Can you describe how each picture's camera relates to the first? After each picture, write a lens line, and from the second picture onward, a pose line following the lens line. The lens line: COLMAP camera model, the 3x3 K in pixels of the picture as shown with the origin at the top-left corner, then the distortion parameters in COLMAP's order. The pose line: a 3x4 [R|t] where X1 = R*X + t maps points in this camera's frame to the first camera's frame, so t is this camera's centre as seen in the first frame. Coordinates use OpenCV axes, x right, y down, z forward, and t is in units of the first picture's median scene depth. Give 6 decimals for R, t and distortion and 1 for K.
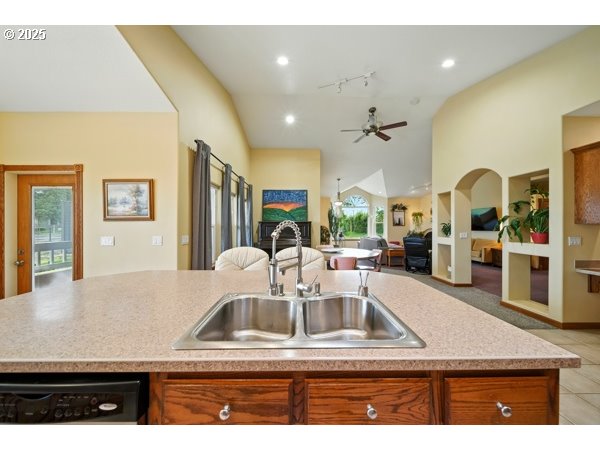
lens RADIAL K [[209.1, 0, 300.0], [0, 209.1, 225.0], [0, 0, 1]] dist [-0.000192, -0.000097]
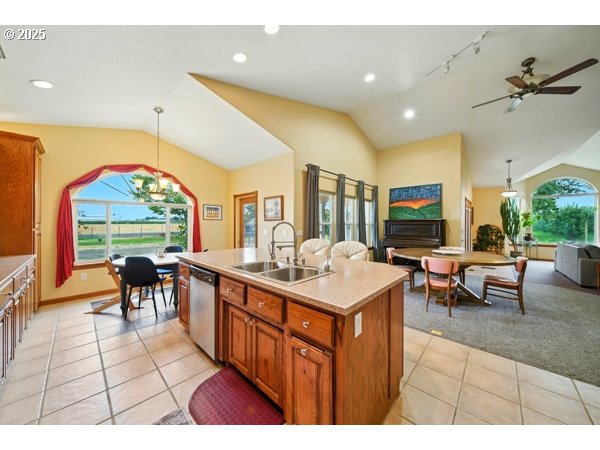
lens RADIAL K [[211.0, 0, 303.7], [0, 211.0, 221.6], [0, 0, 1]] dist [-0.001095, -0.000338]
pose [[0.731921, -0.006232, -0.681361, 0.230430], [-0.000264, 0.999955, -0.009430, 0.001069], [0.681389, 0.007082, 0.731887, -0.036955]]
